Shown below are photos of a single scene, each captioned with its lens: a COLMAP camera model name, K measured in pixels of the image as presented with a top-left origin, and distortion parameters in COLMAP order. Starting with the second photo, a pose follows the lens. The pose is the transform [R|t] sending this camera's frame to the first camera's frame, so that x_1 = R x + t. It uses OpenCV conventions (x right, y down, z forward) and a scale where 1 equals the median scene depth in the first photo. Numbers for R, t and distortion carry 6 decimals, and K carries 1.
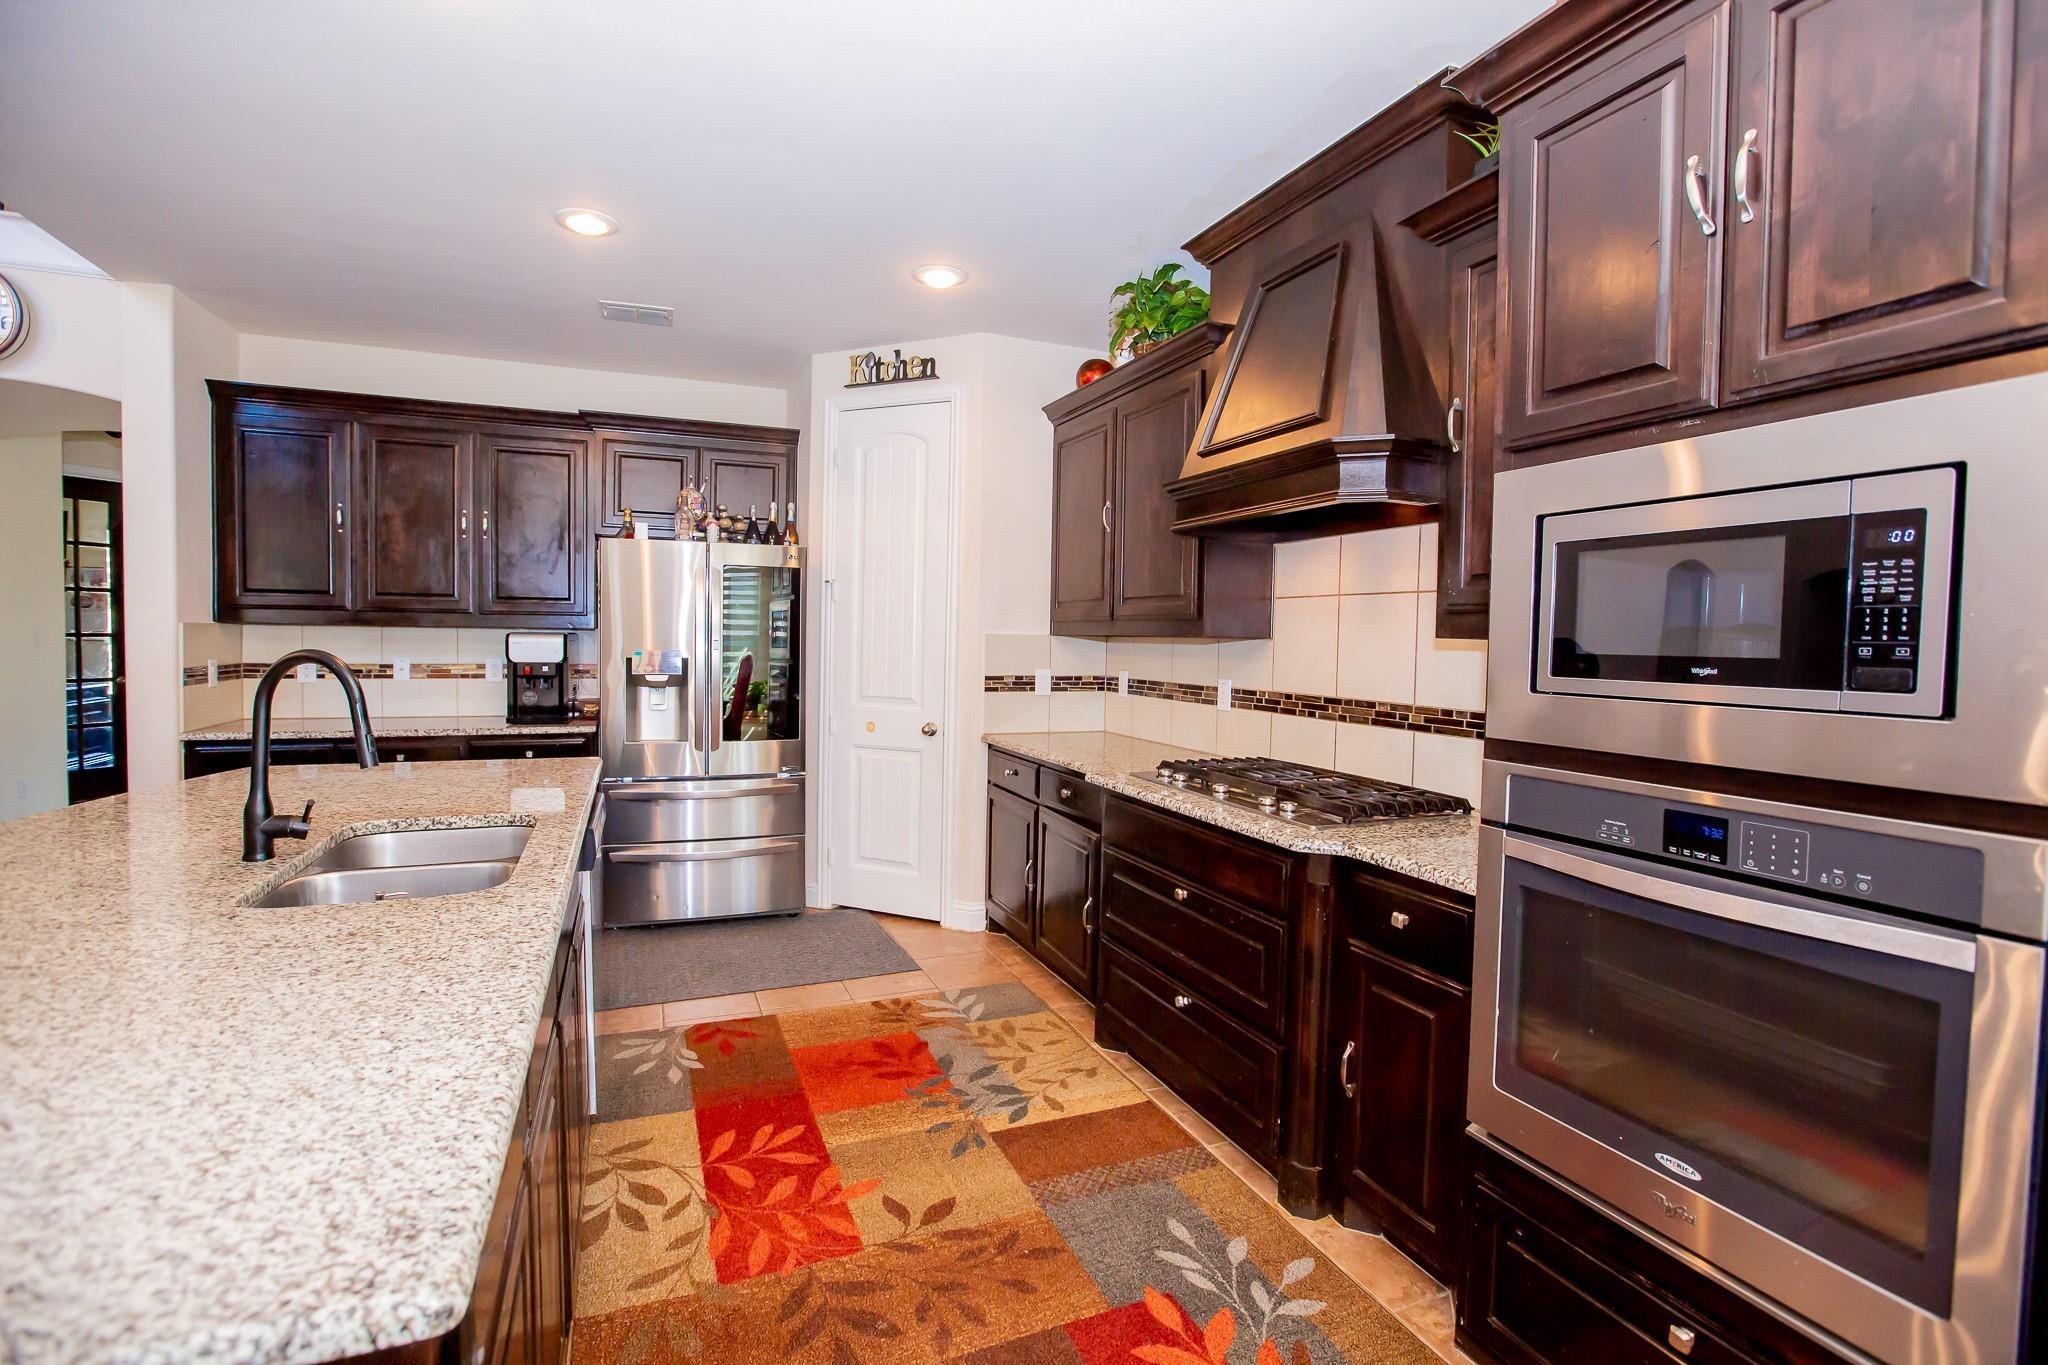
lens RADIAL K [[924.9, 0, 1014.4], [0, 924.9, 669.7], [0, 0, 1]] dist [-0.047651, 0.013827]
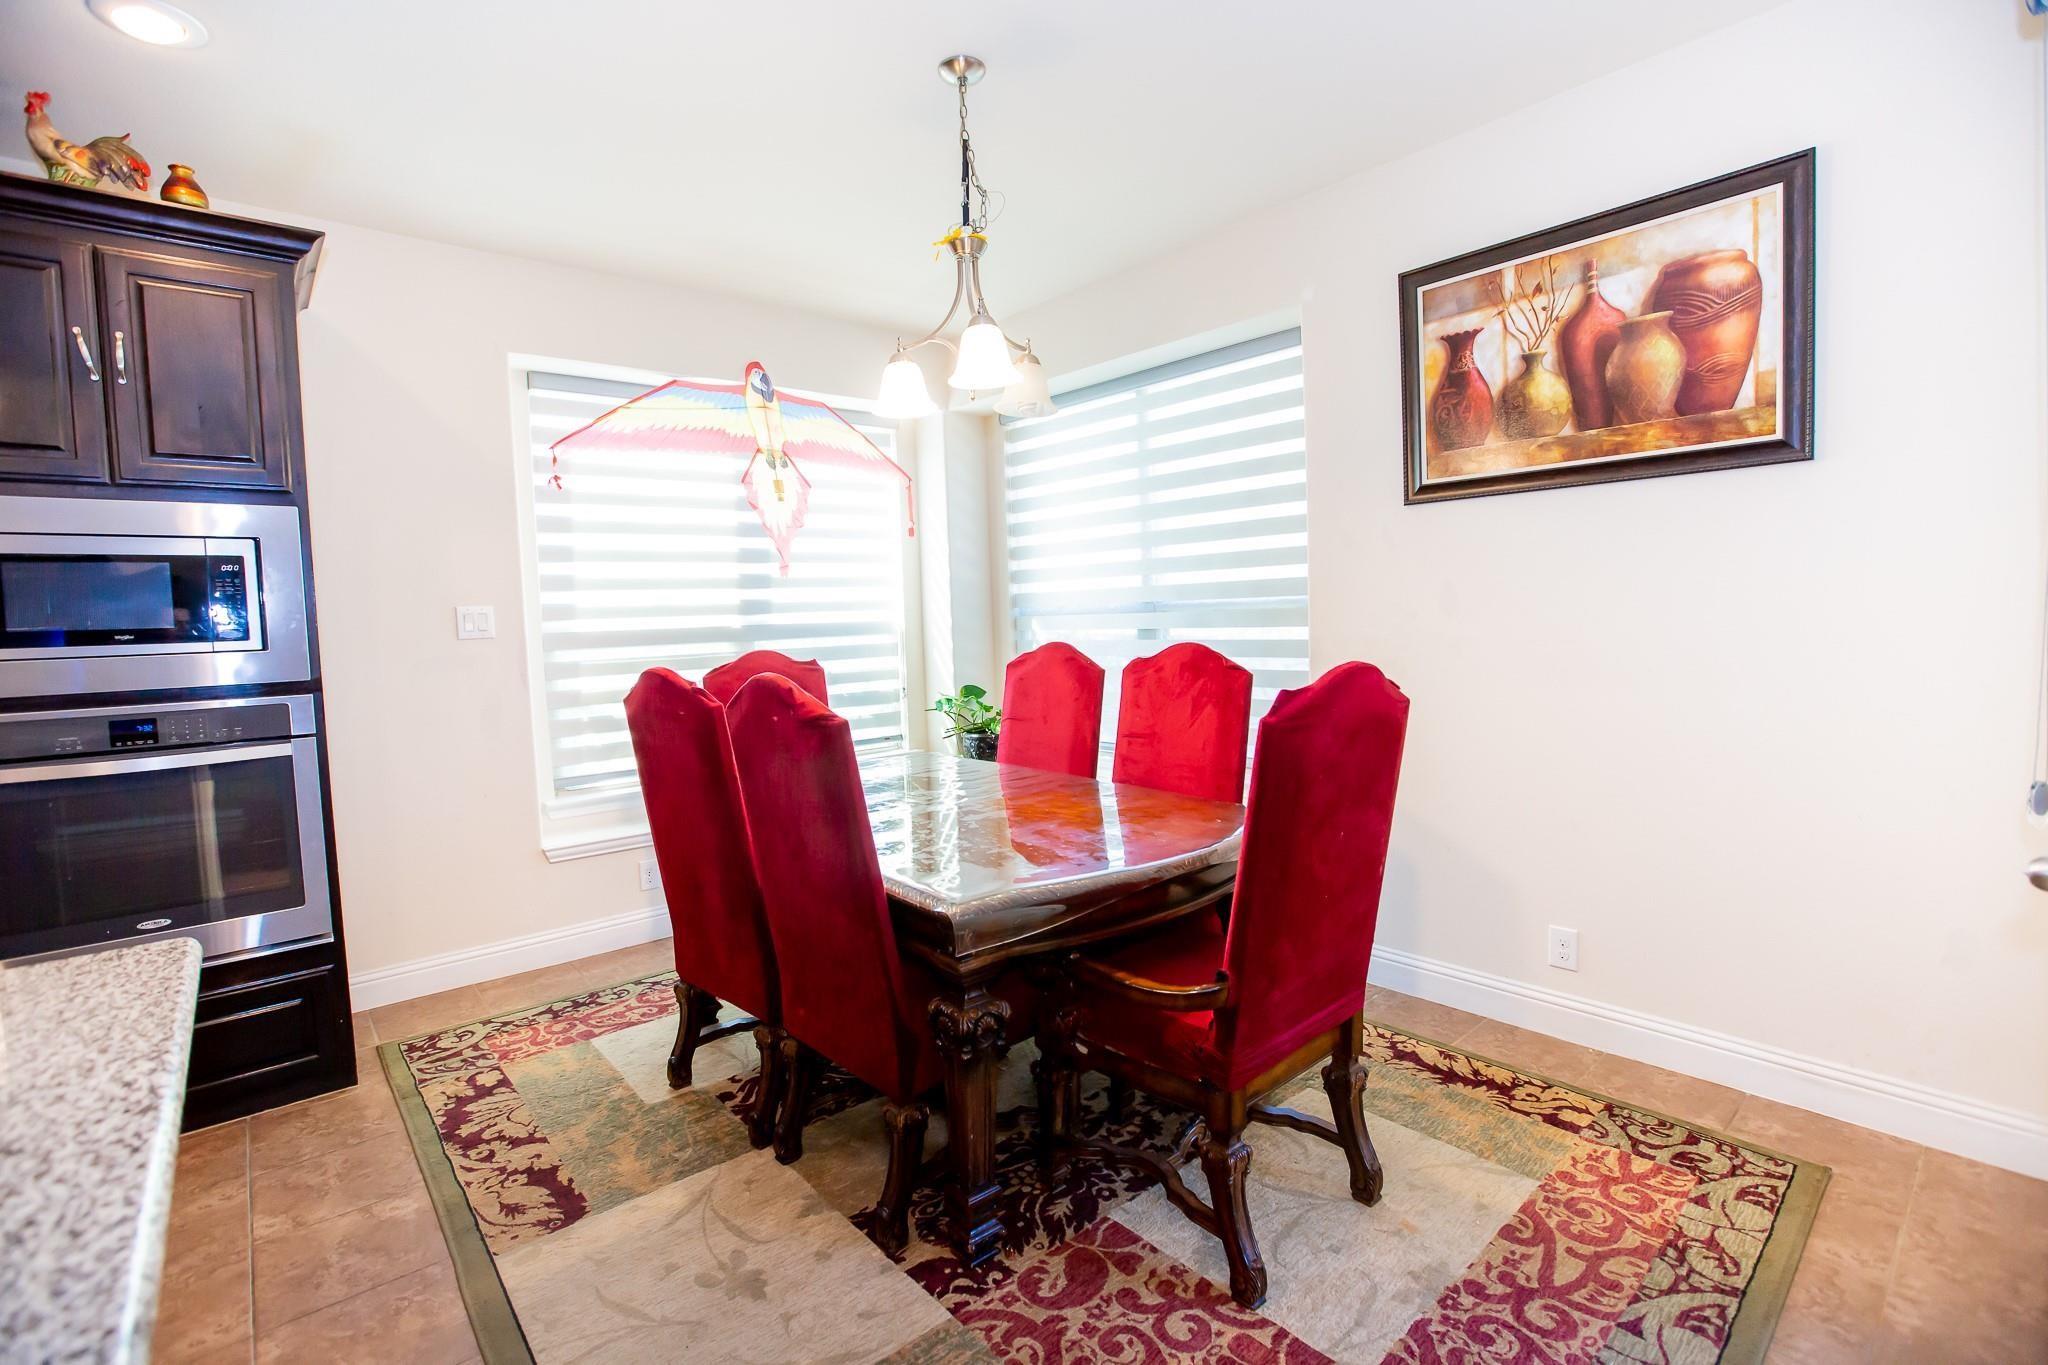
lens RADIAL K [[924.9, 0, 1014.4], [0, 924.9, 669.7], [0, 0, 1]] dist [-0.047651, 0.013827]
pose [[-0.312166, -0.064773, 0.947817, -0.605857], [0.056409, 0.994649, 0.086552, 0.004829], [-0.948351, 0.080484, -0.306842, -0.036736]]
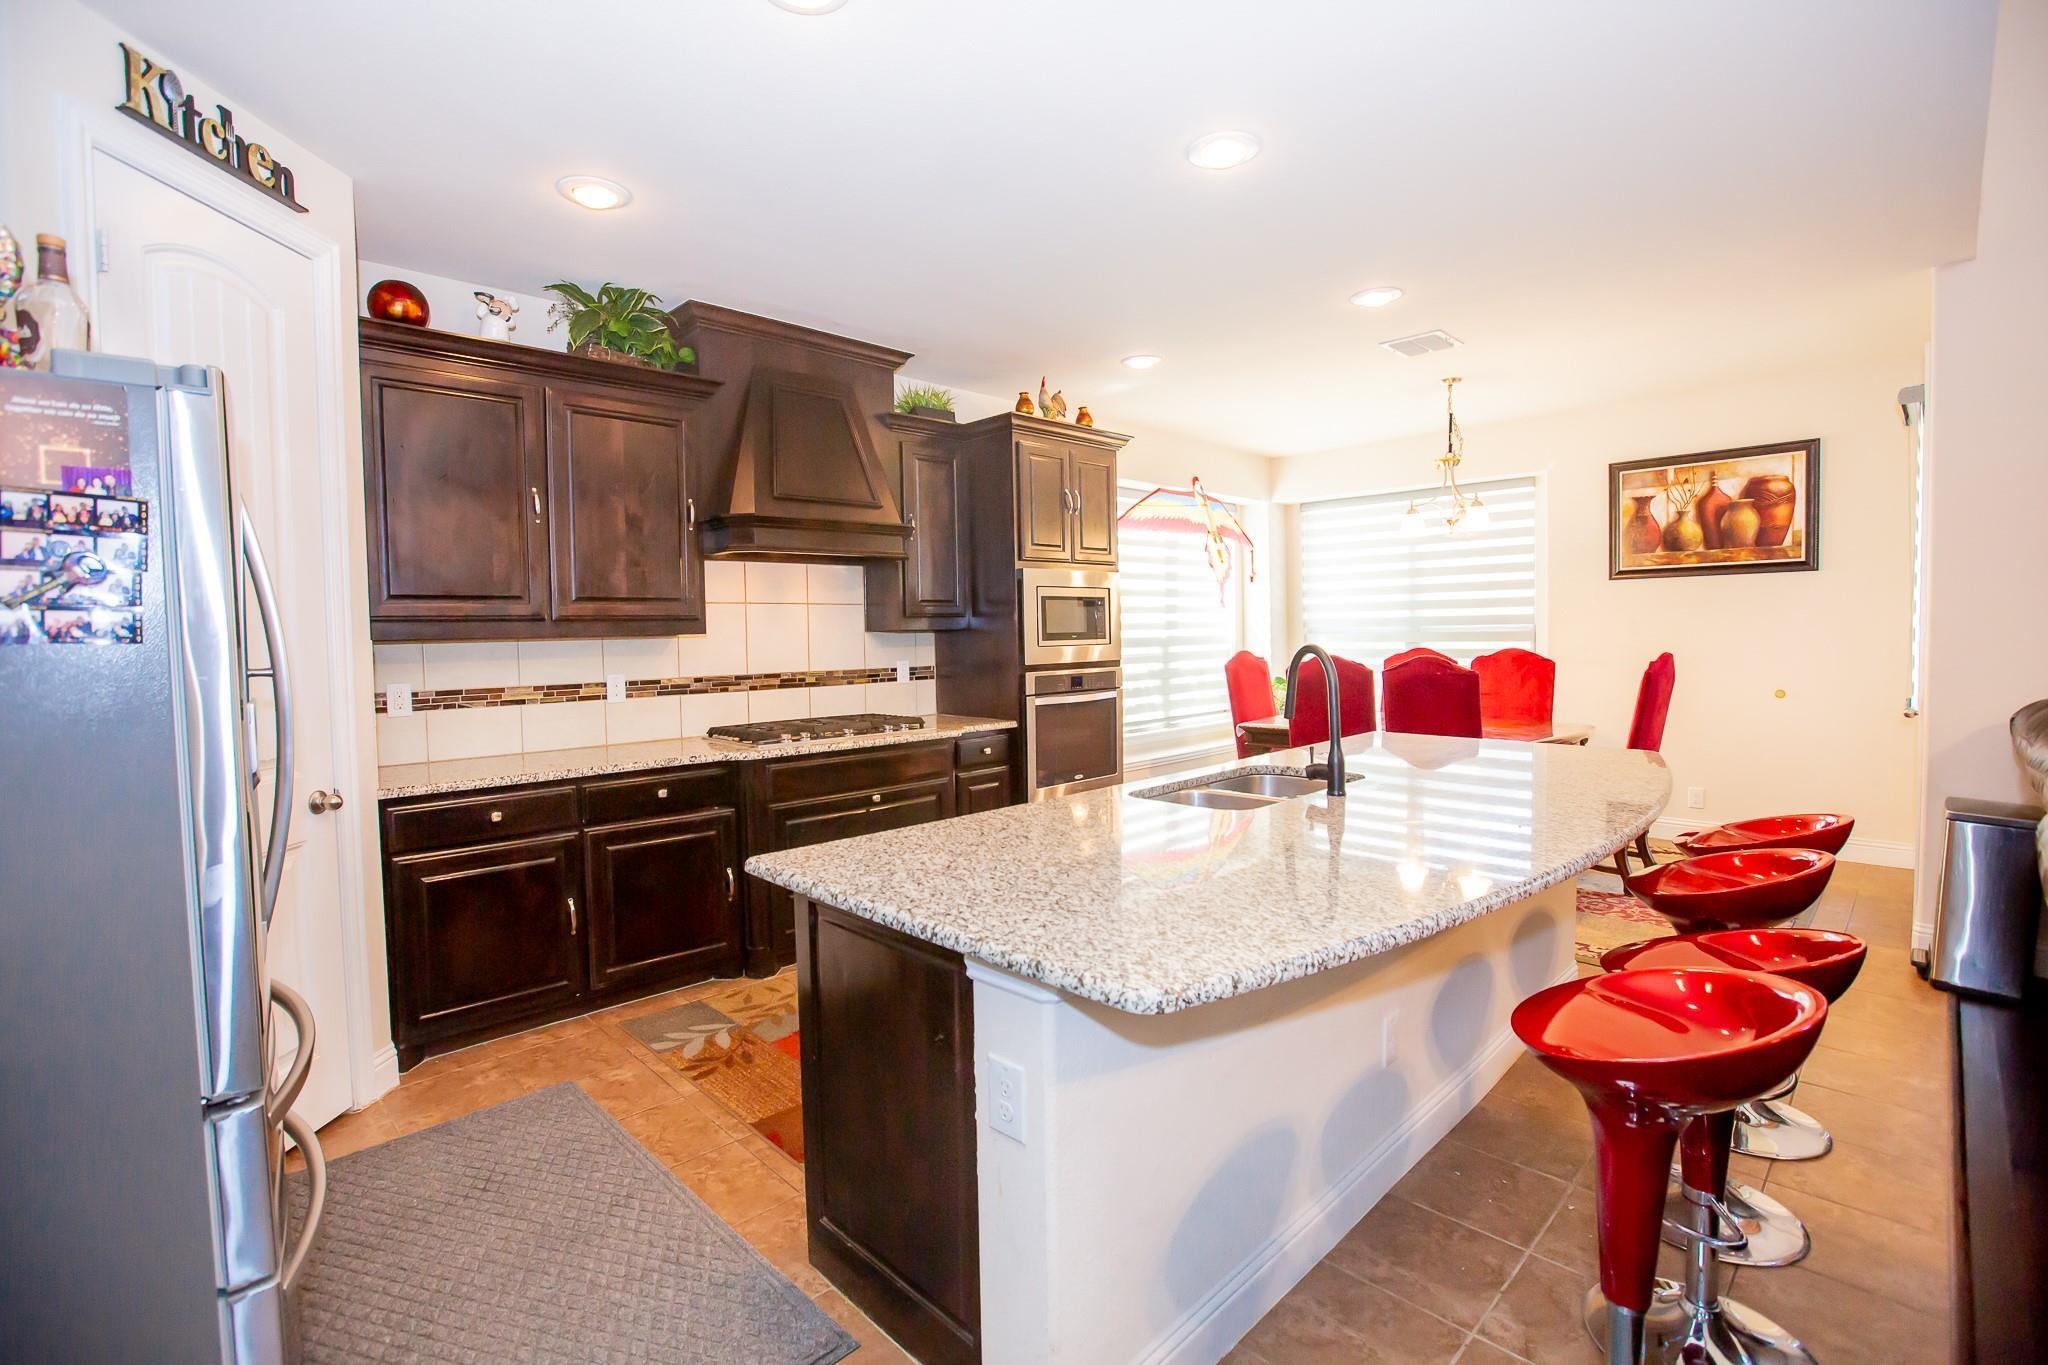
lens RADIAL K [[924.9, 0, 1014.4], [0, 924.9, 669.7], [0, 0, 1]] dist [-0.047651, 0.013827]
pose [[-0.367171, -0.052427, 0.928675, -1.118421], [0.041357, 0.996503, 0.072607, -0.063464], [-0.929234, 0.065066, -0.363719, 1.116971]]
